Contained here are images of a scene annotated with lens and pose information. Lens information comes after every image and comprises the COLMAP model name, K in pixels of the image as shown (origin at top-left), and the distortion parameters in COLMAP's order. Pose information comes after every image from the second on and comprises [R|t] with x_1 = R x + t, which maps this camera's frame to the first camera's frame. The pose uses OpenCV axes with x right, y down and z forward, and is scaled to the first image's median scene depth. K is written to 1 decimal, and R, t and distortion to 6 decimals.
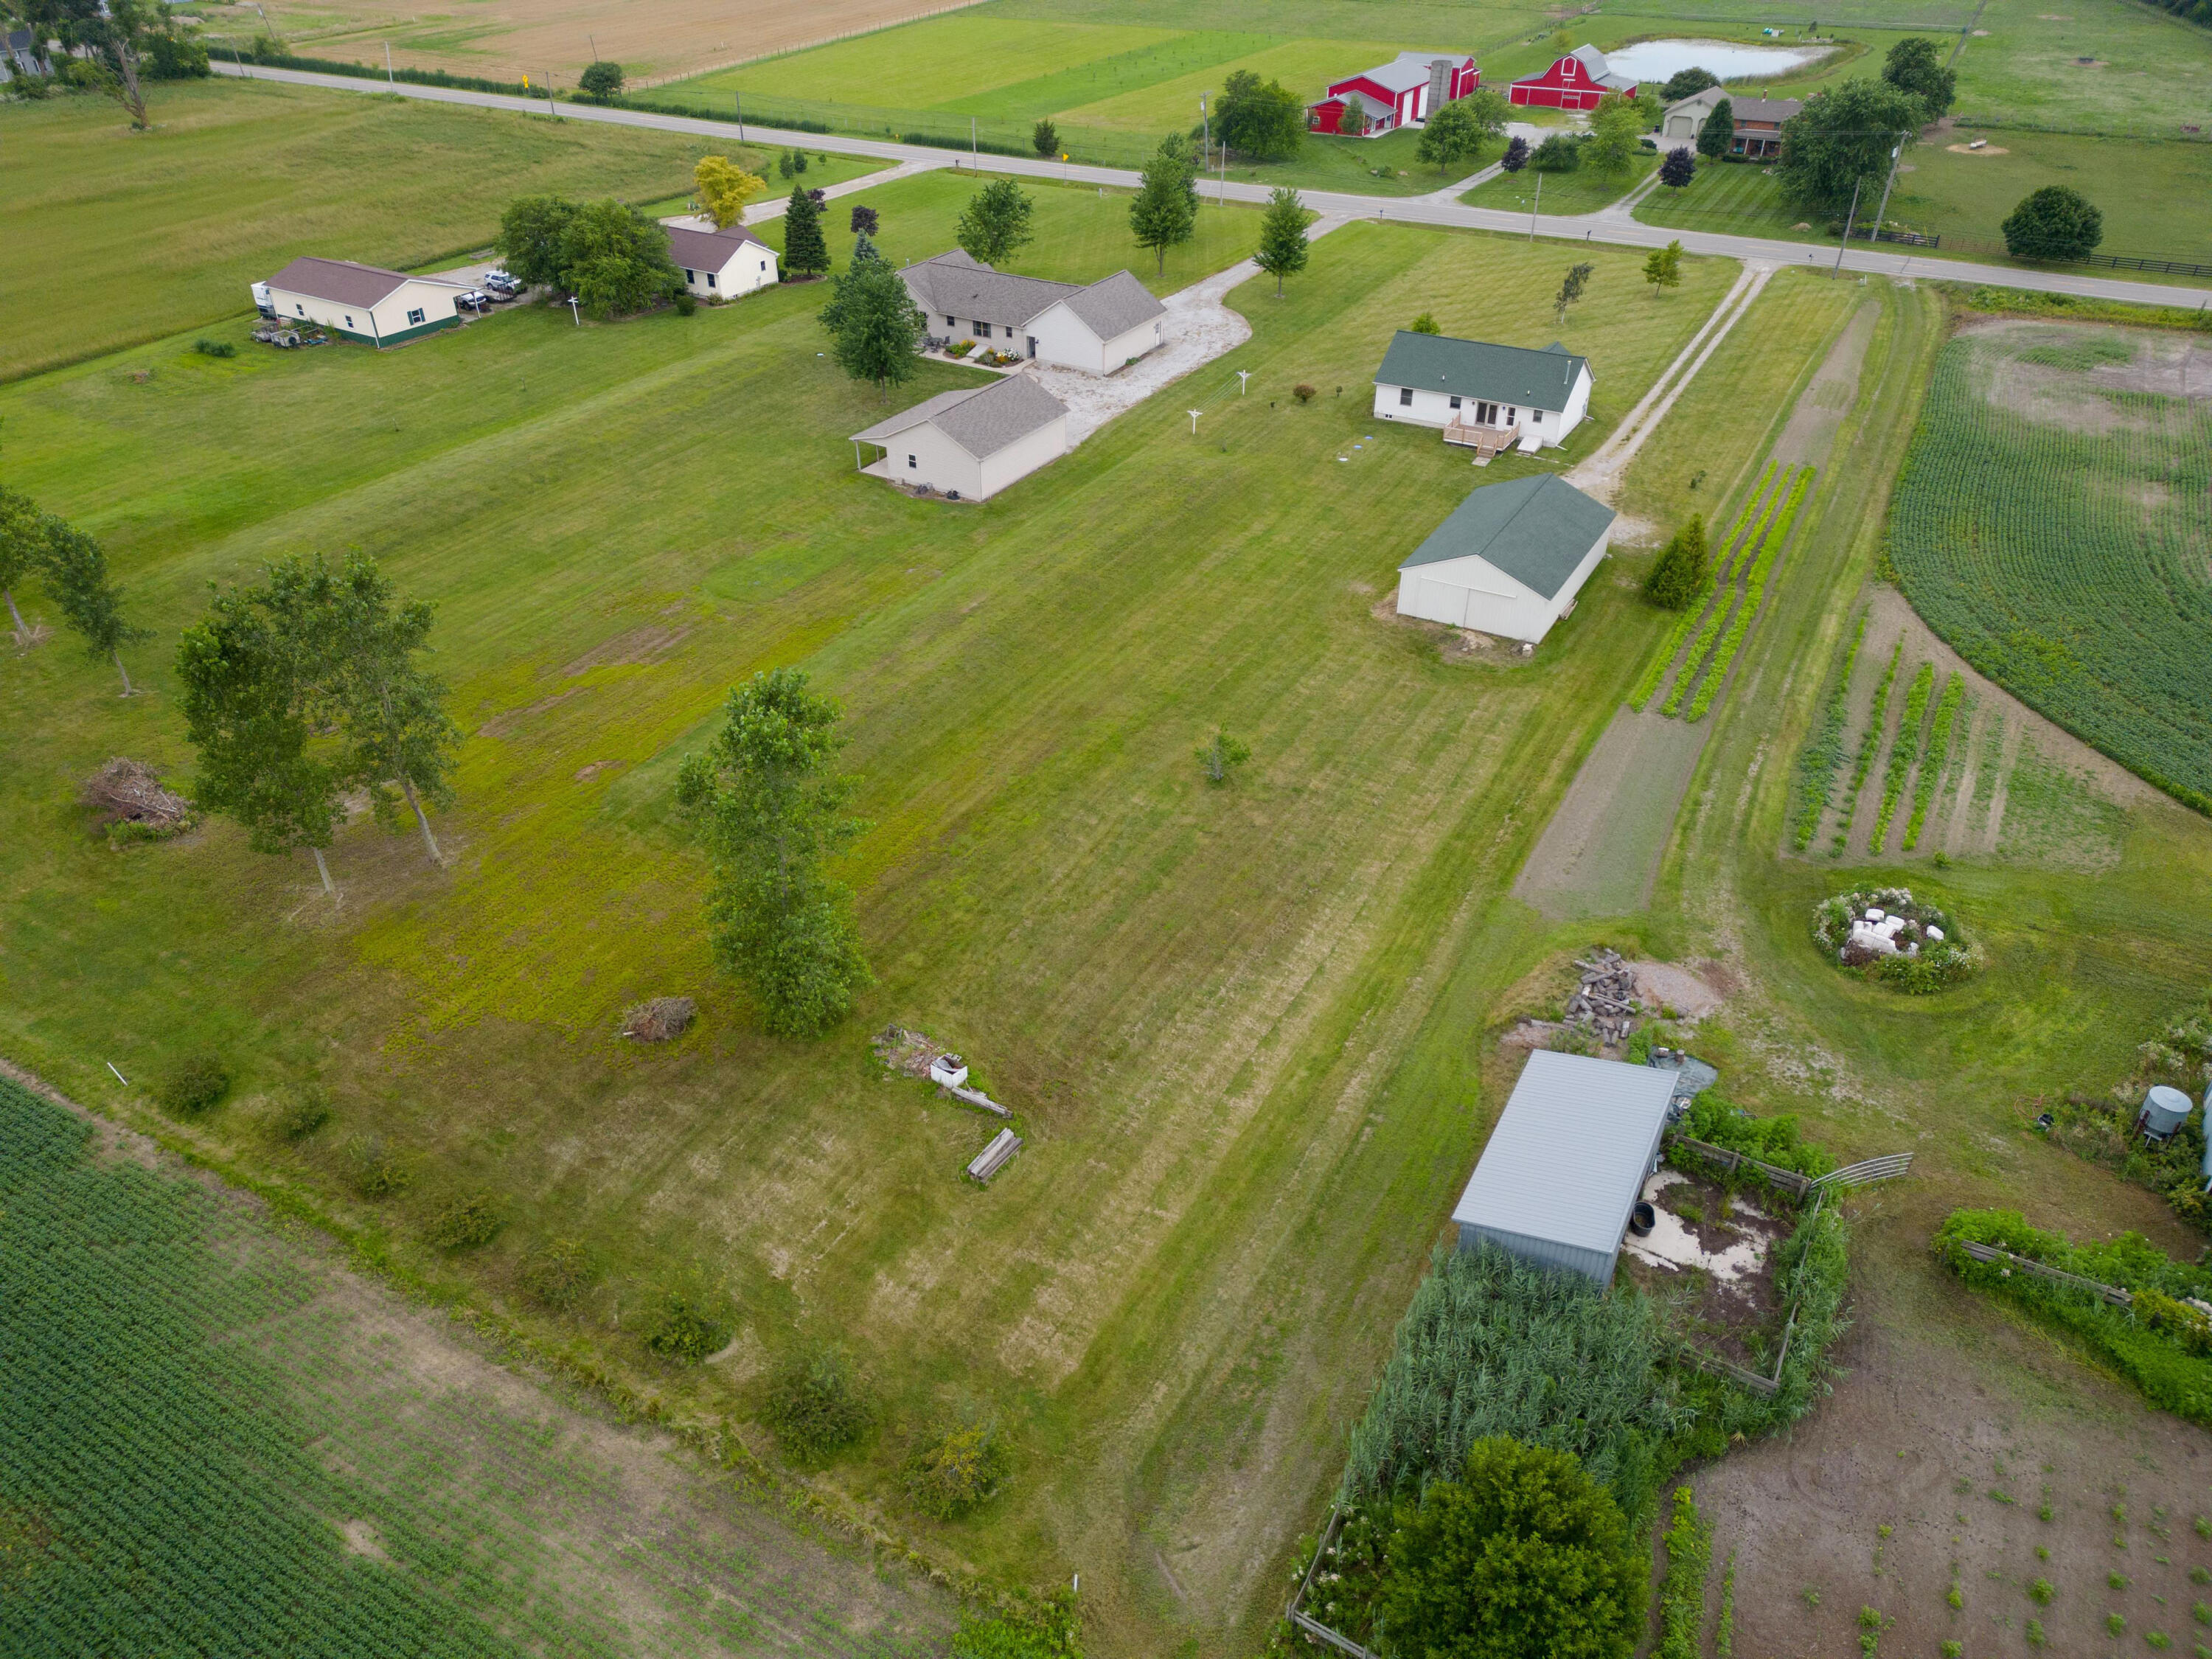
lens RADIAL K [[1545.0, 0, 1099.6], [0, 1545.0, 827.8], [0, 0, 1]] dist [0.077780, -0.079436]
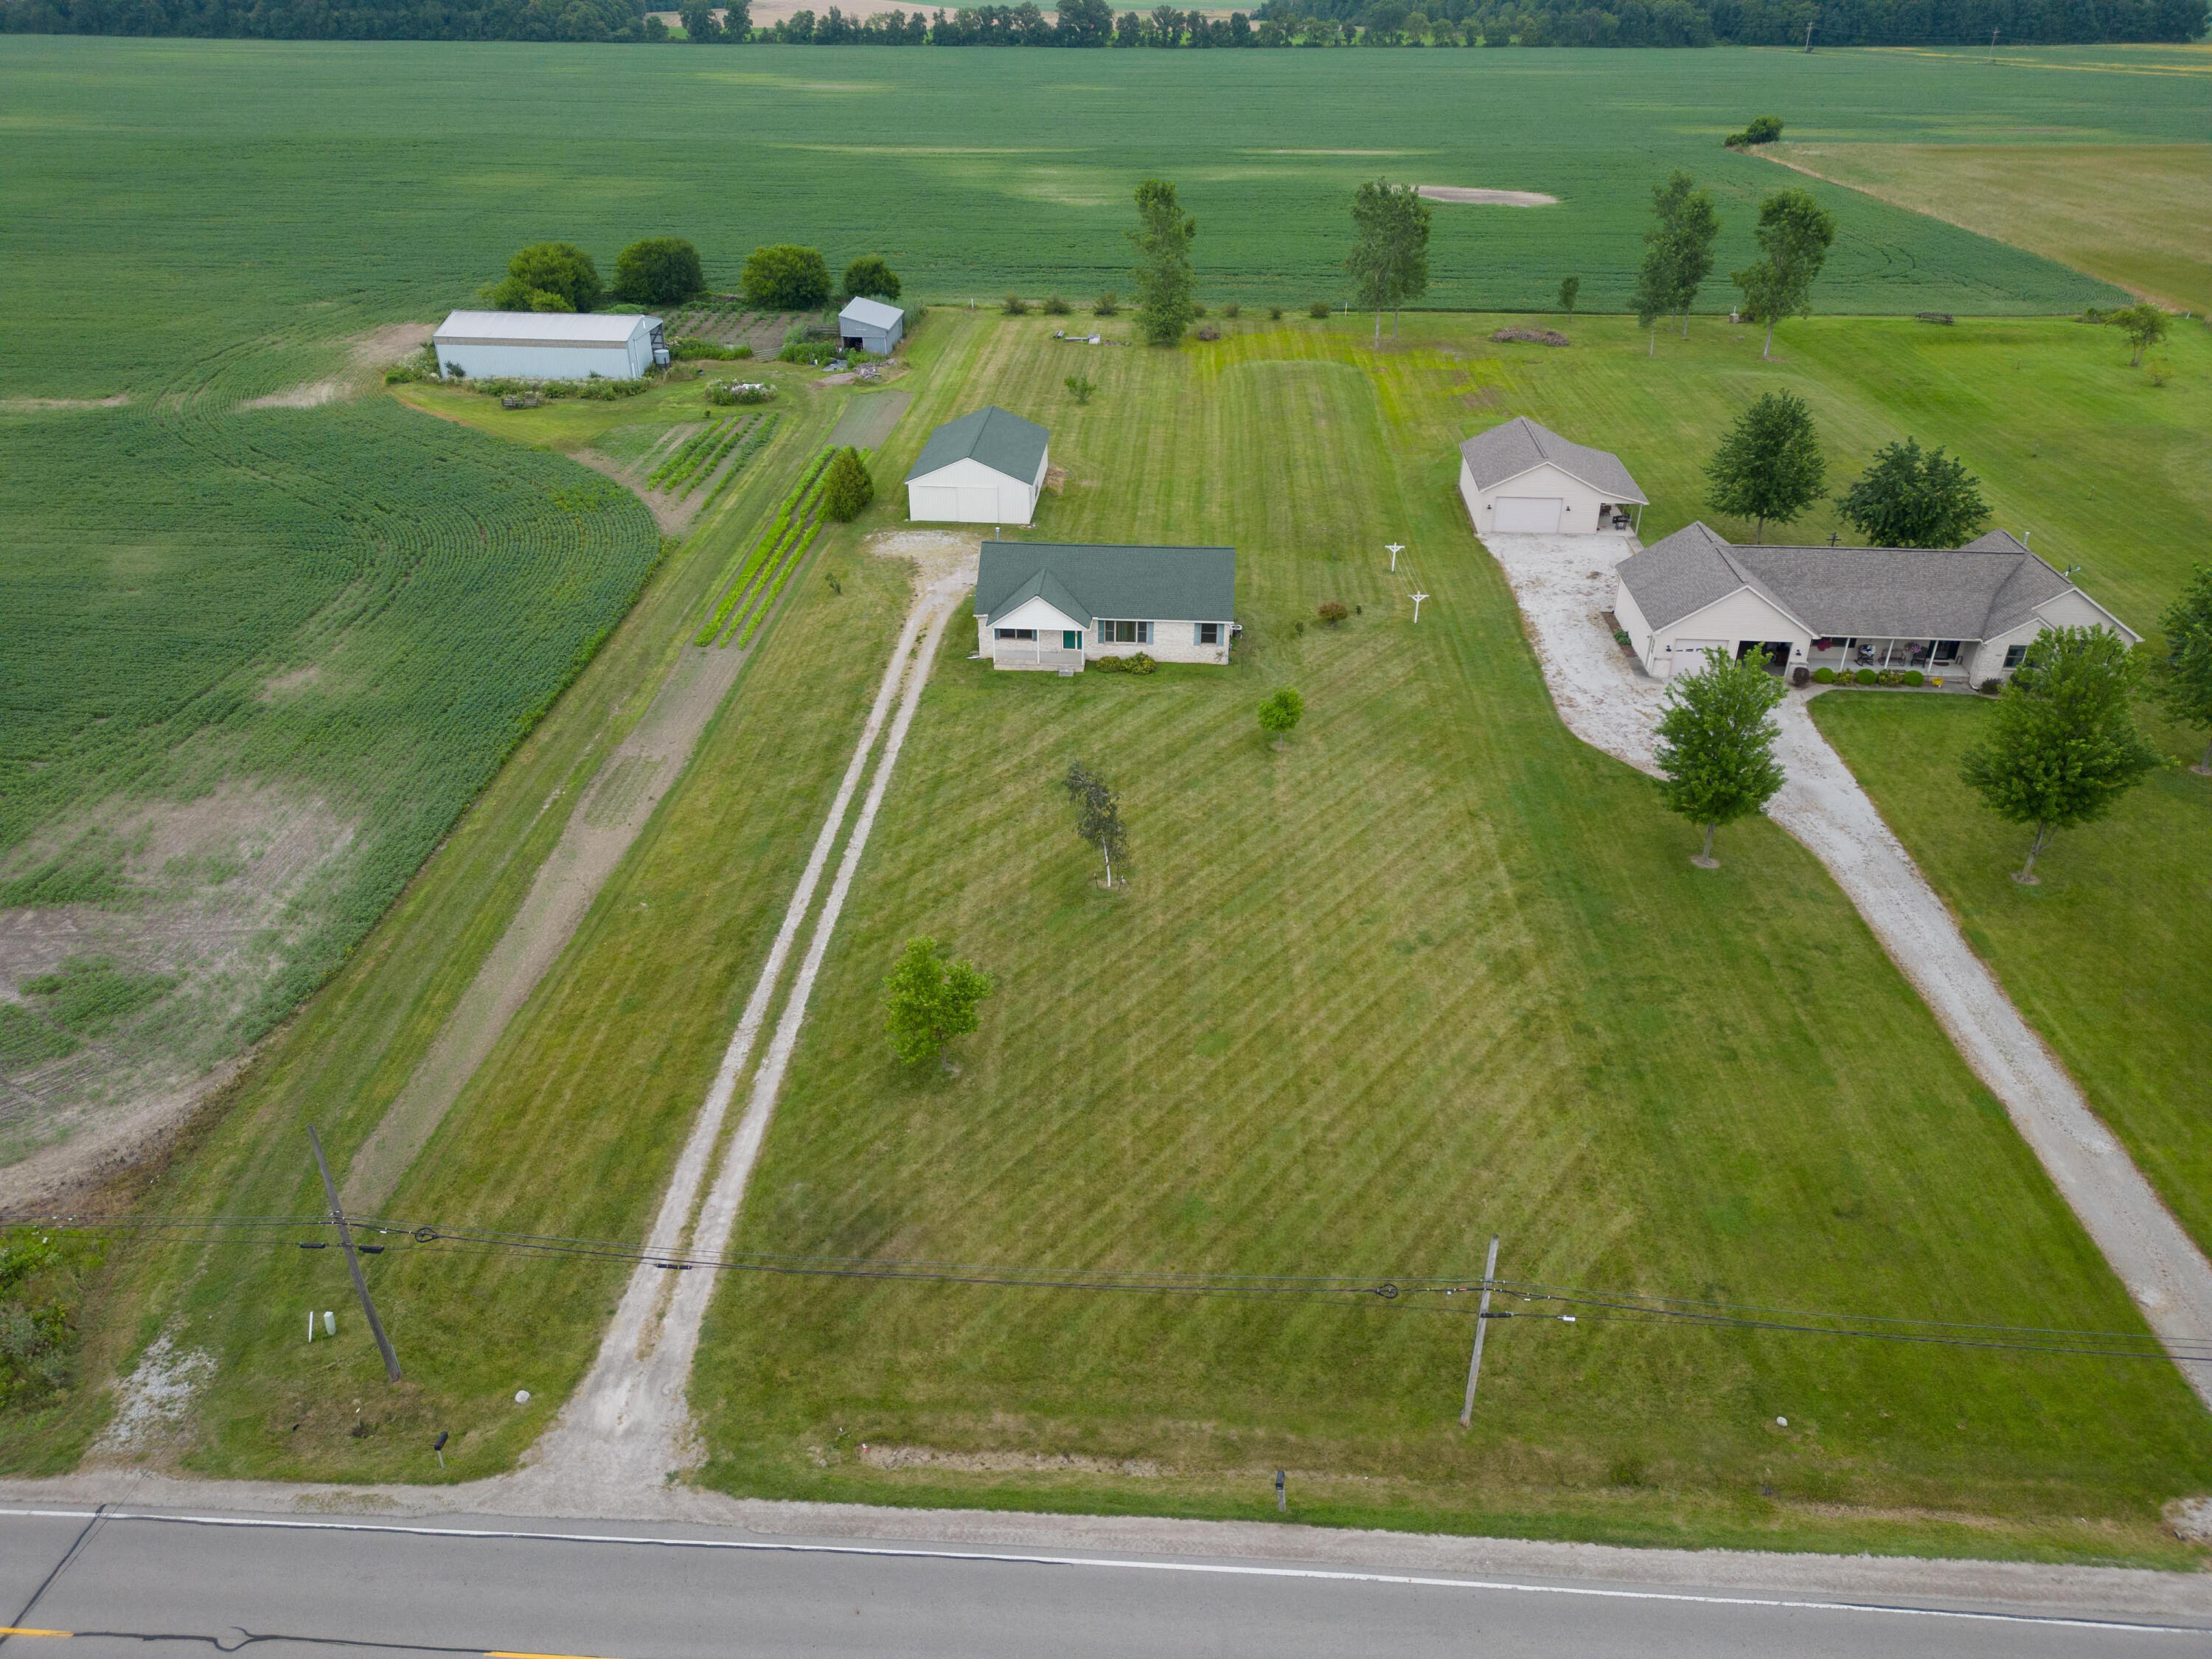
lens RADIAL K [[1545.0, 0, 1099.6], [0, 1545.0, 827.8], [0, 0, 1]] dist [0.077780, -0.079436]
pose [[-0.896048, 0.218489, -0.386472, 0.817443], [-0.247358, 0.477177, 0.843277, -1.250432], [0.368663, 0.851214, -0.373528, 1.985654]]
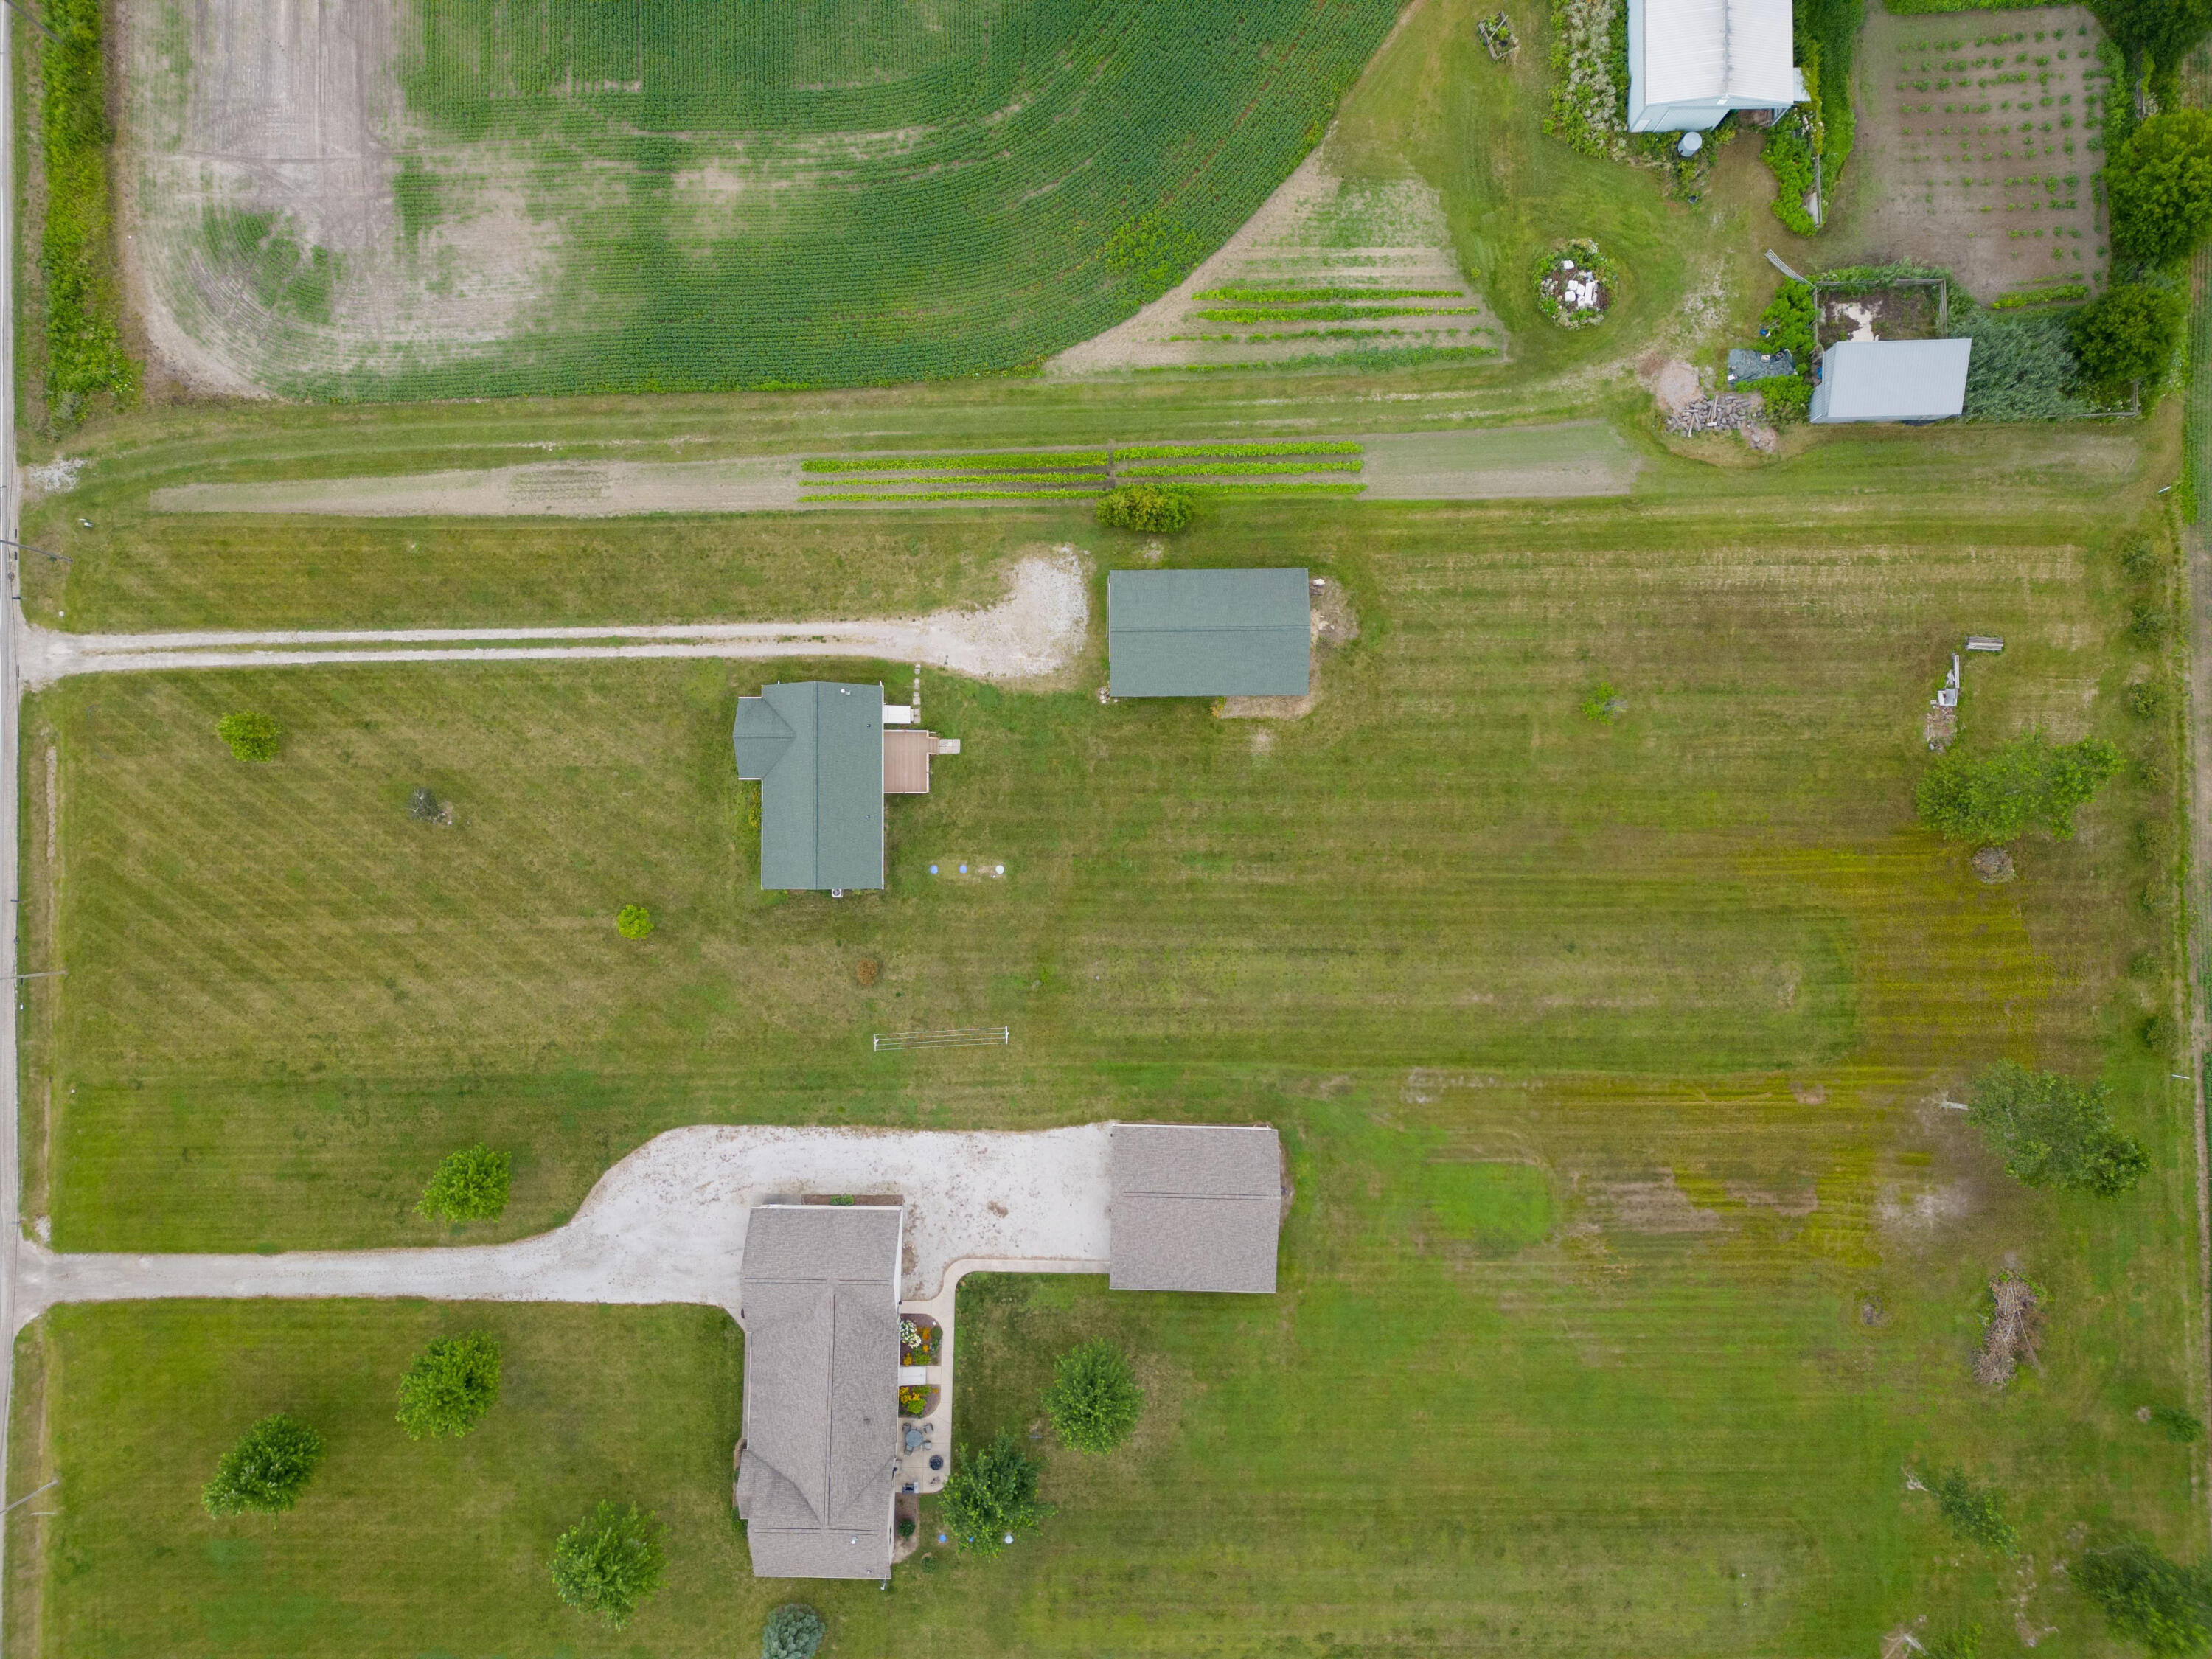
lens RADIAL K [[1545.0, 0, 1099.6], [0, 1545.0, 827.8], [0, 0, 1]] dist [0.077780, -0.079436]
pose [[-0.503588, -0.863496, 0.027830, 0.165693], [0.492574, -0.260505, 0.830366, -1.416938], [-0.709768, 0.431871, 0.556523, 0.536788]]
